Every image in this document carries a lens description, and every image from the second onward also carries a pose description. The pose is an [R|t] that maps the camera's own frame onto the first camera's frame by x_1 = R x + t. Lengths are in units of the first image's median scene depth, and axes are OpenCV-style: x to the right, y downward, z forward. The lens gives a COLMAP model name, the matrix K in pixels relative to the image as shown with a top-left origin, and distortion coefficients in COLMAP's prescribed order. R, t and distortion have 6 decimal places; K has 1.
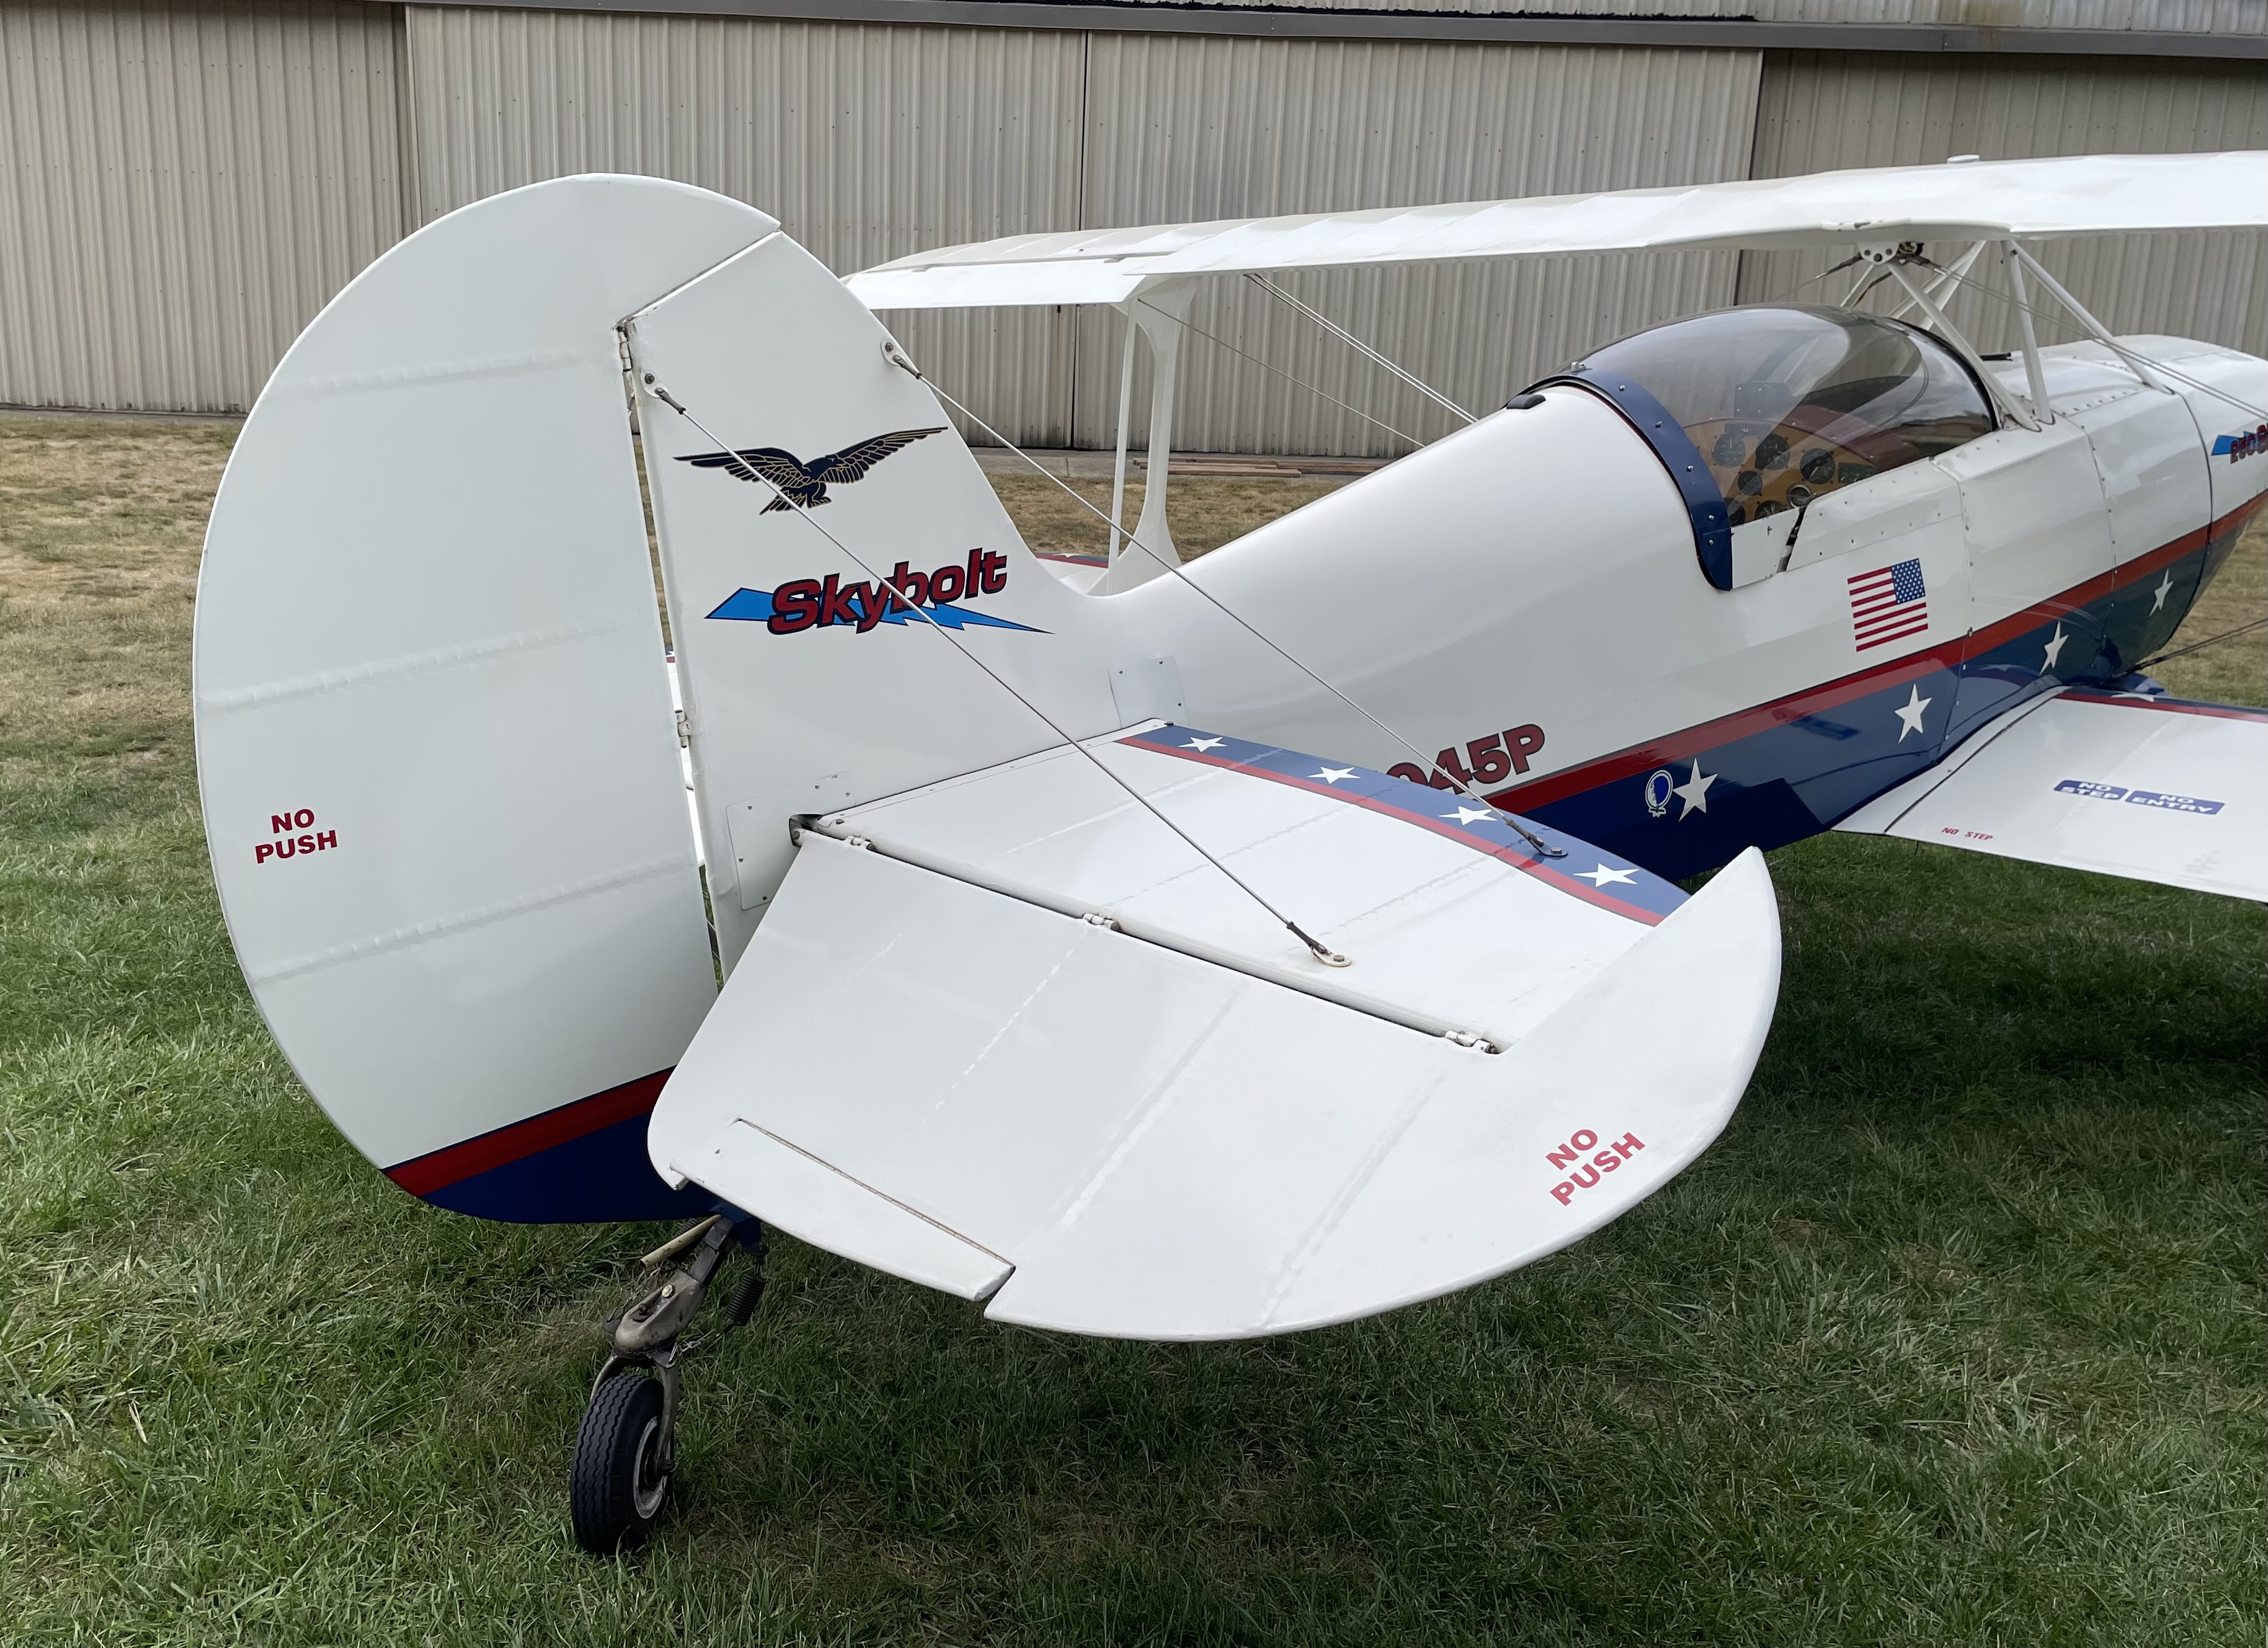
lens RADIAL K [[1927.6, 0, 1013.1], [0, 1927.6, 723.7], [0, 0, 1]] dist [0.051759, -0.045253]
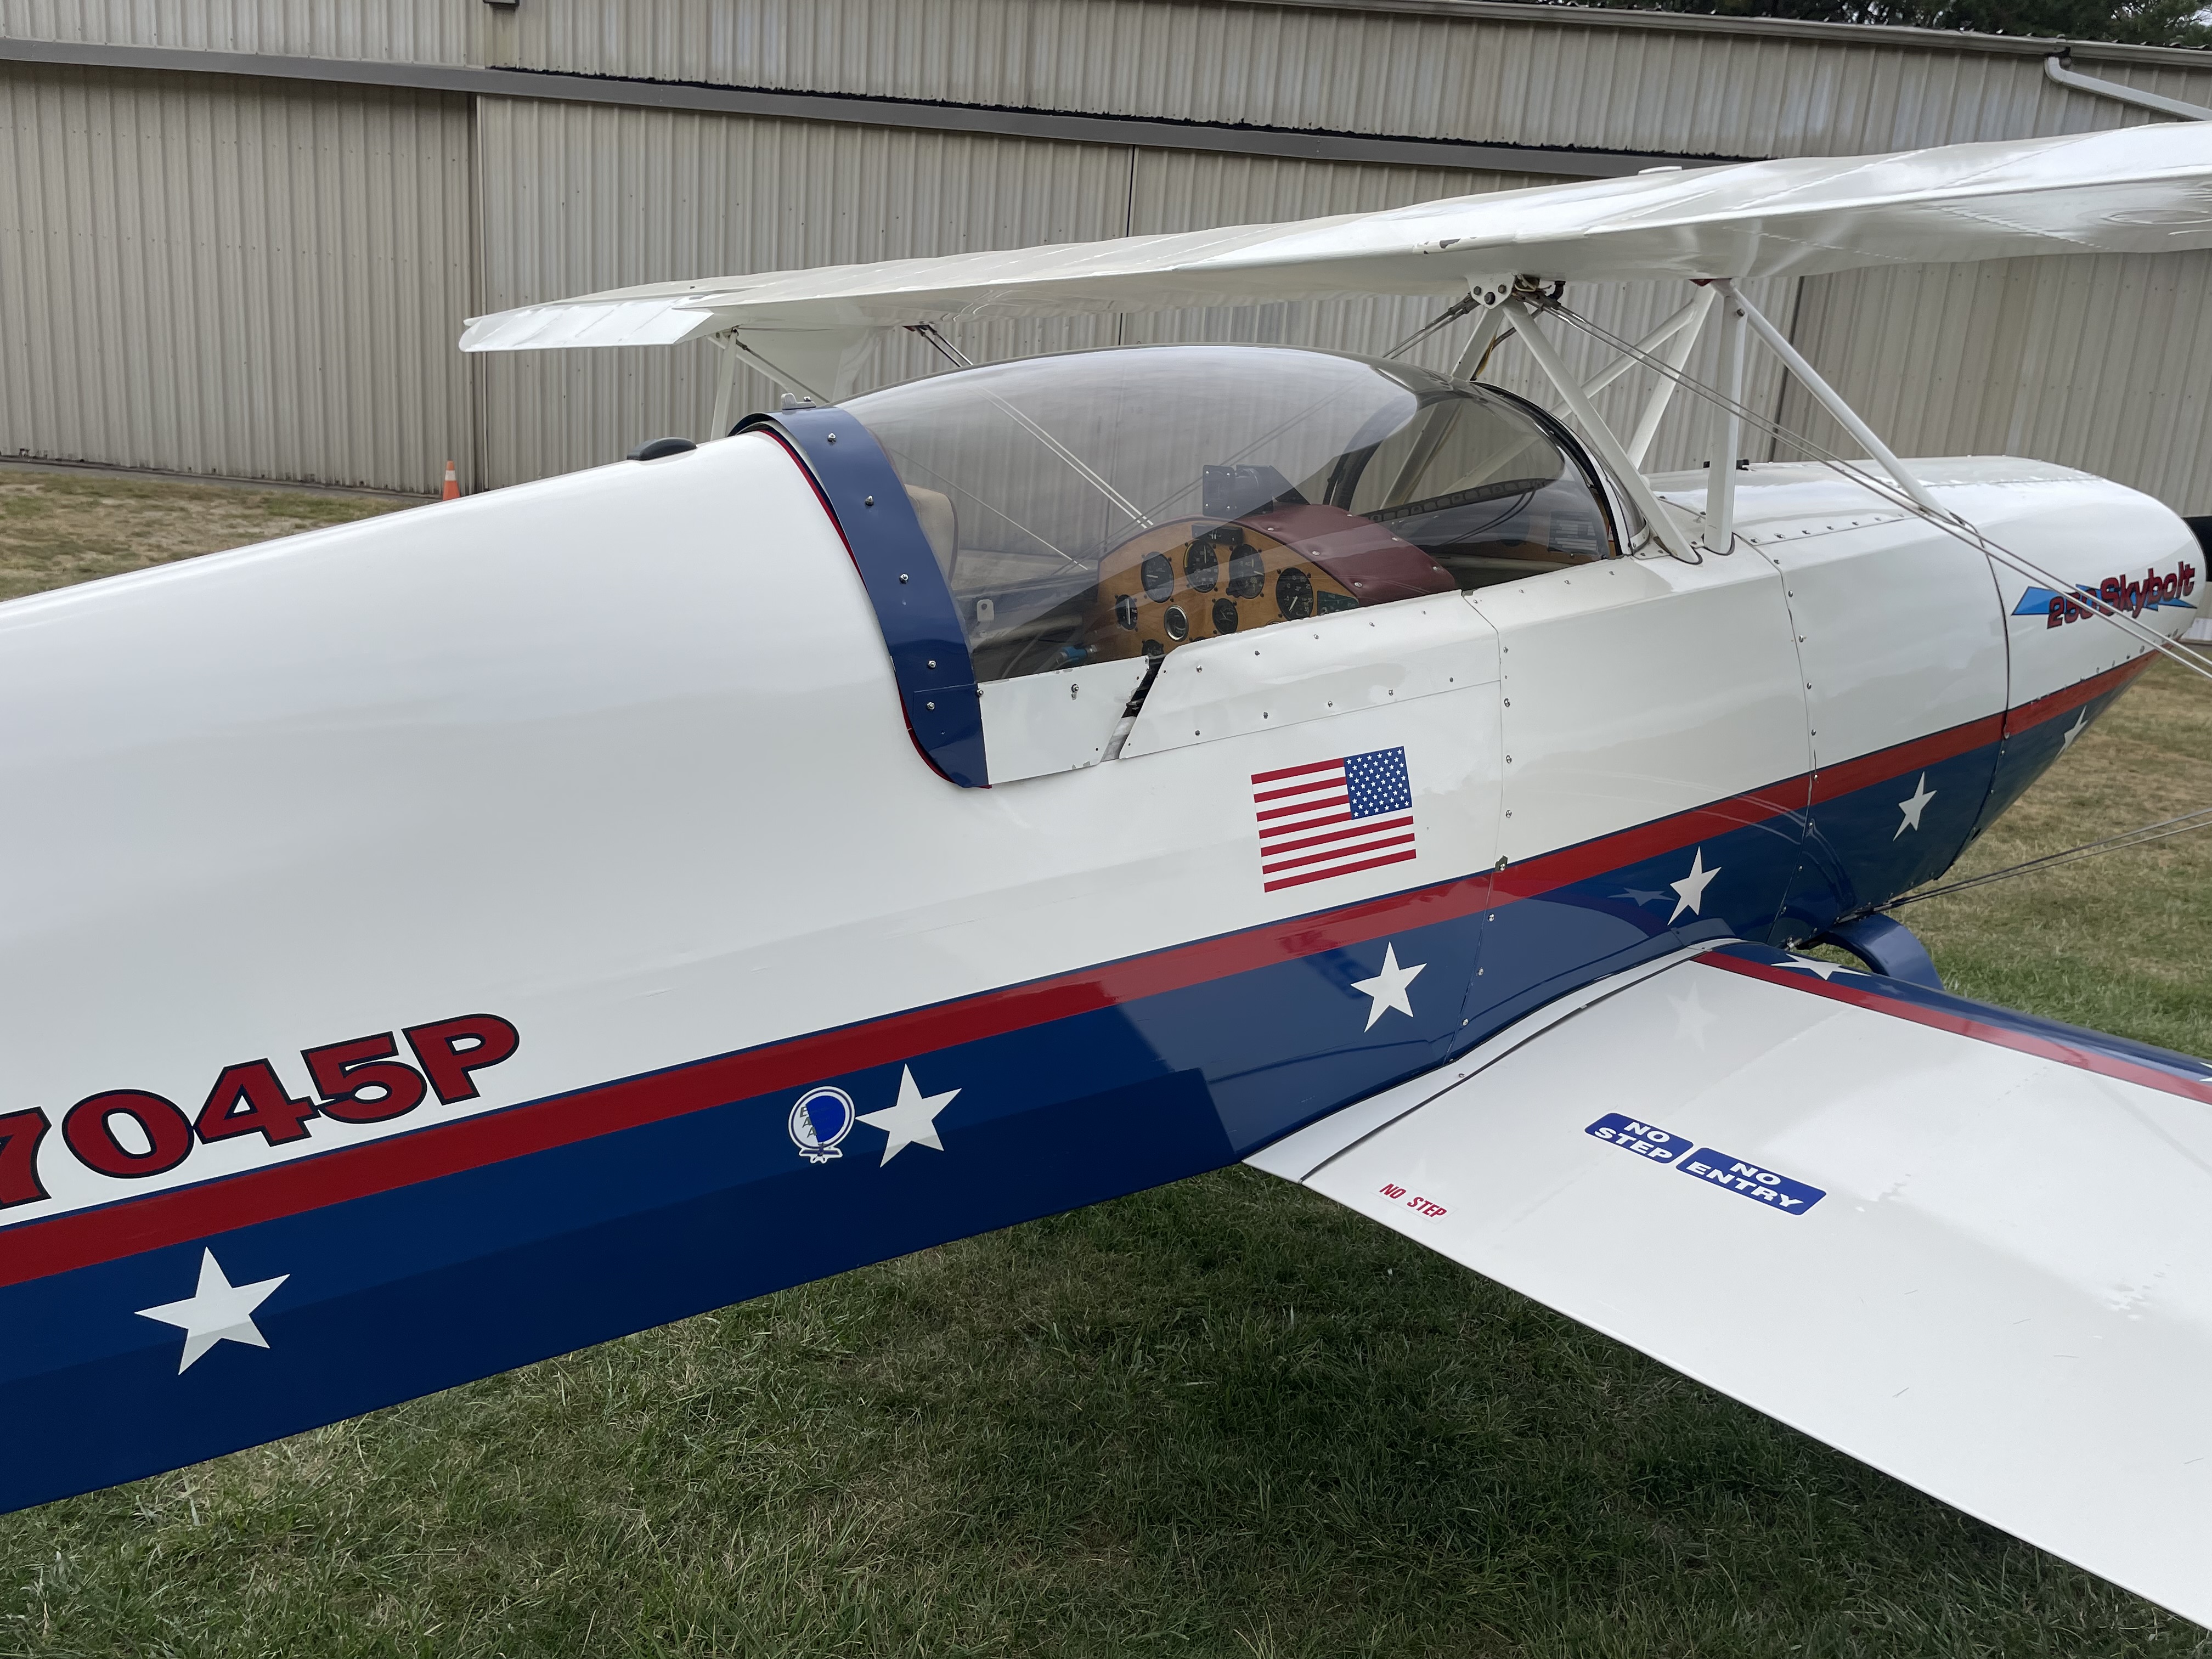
lens RADIAL K [[1705.9, 0, 1096.1], [0, 1705.9, 822.9], [0, 0, 1]] dist [0.076998, -0.104780]
pose [[0.996544, 0.061491, -0.055839, 0.351857], [-0.060978, 0.998080, 0.010864, -0.053329], [0.056399, -0.007421, 0.998381, 0.386738]]
